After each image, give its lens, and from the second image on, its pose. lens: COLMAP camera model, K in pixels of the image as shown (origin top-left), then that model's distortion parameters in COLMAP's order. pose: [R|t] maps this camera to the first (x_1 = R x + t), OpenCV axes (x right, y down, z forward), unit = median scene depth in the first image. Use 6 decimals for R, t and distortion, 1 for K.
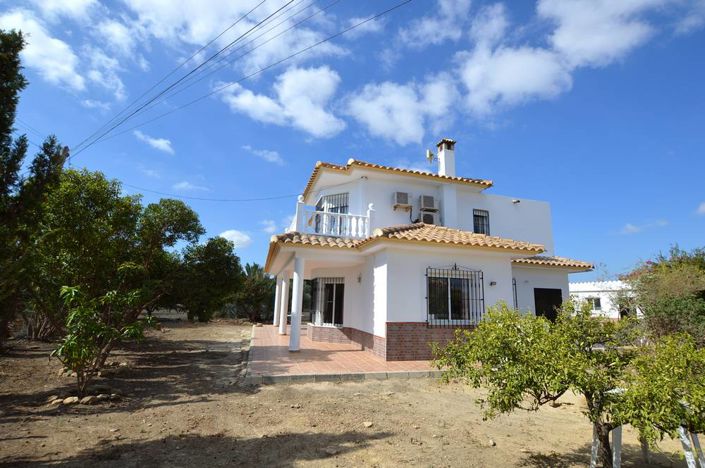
lens RADIAL K [[316.1, 0, 353.3], [0, 316.1, 231.0], [0, 0, 1]] dist [-0.018430, 0.000816]
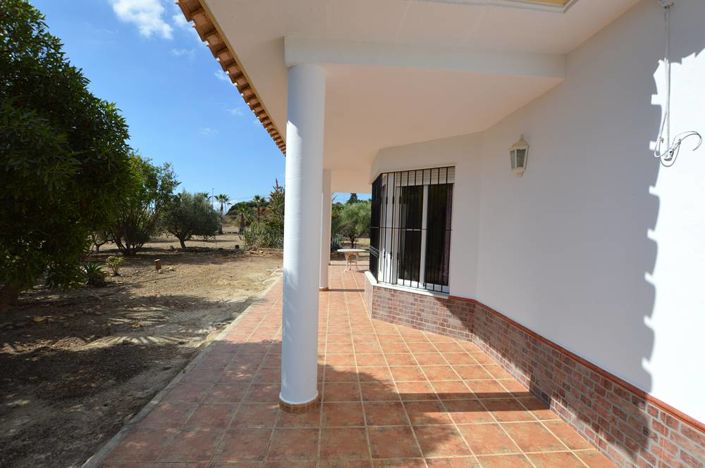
lens RADIAL K [[290.1, 0, 350.5], [0, 290.1, 233.4], [0, 0, 1]] dist [-0.026080, -0.000195]
pose [[0.967729, 0.010627, -0.251769, -0.059306], [0.048285, 0.972778, 0.226654, 0.140588], [0.247324, -0.231496, 0.940872, 0.633025]]
